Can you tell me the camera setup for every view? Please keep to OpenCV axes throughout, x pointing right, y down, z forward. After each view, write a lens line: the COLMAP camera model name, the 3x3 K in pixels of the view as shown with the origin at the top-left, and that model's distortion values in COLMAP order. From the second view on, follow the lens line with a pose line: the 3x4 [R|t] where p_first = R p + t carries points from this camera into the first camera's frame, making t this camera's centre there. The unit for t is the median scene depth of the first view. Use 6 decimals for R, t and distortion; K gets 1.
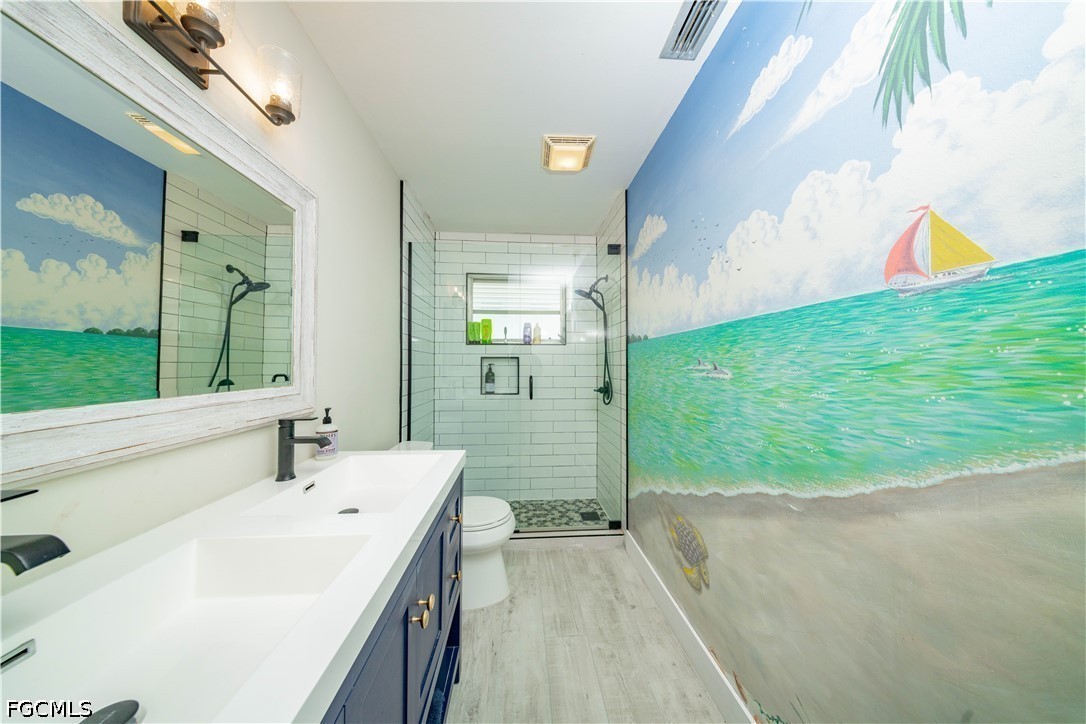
lens RADIAL K [[324.9, 0, 550.8], [0, 324.9, 361.4], [0, 0, 1]] dist [0.004846, -0.003130]
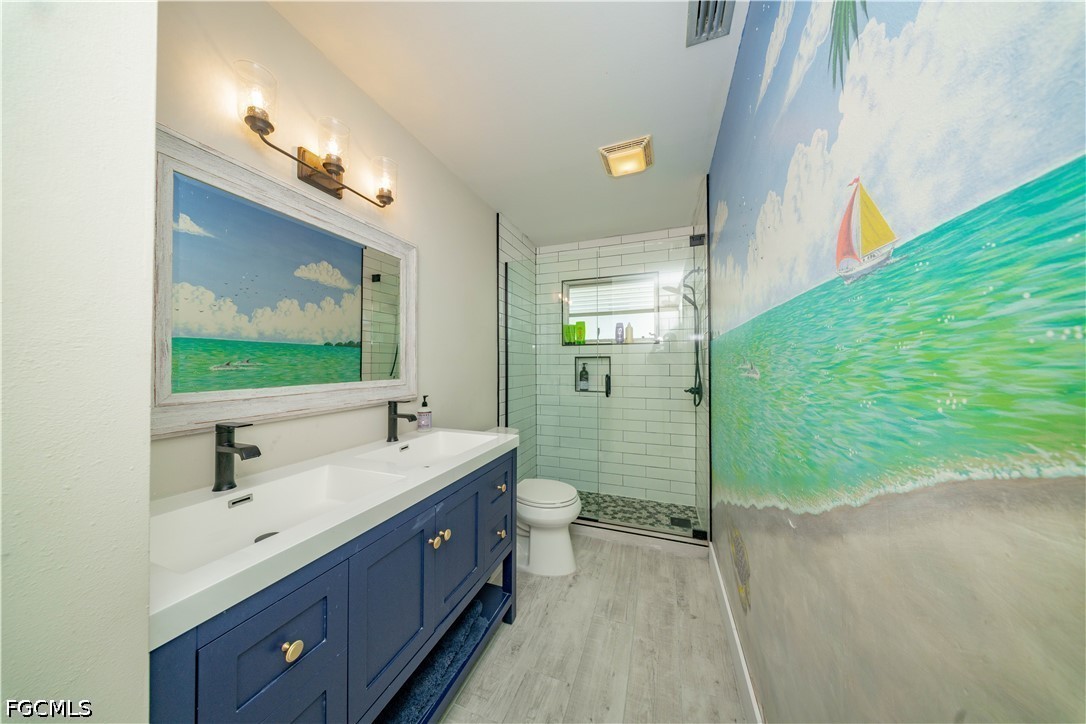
lens RADIAL K [[324.9, 0, 550.8], [0, 324.9, 361.4], [0, 0, 1]] dist [0.004846, -0.003130]
pose [[0.913582, -0.006432, -0.406603, 0.271381], [0.007670, 0.999970, 0.001416, -0.000939], [0.406581, -0.004412, 0.913604, -0.041195]]
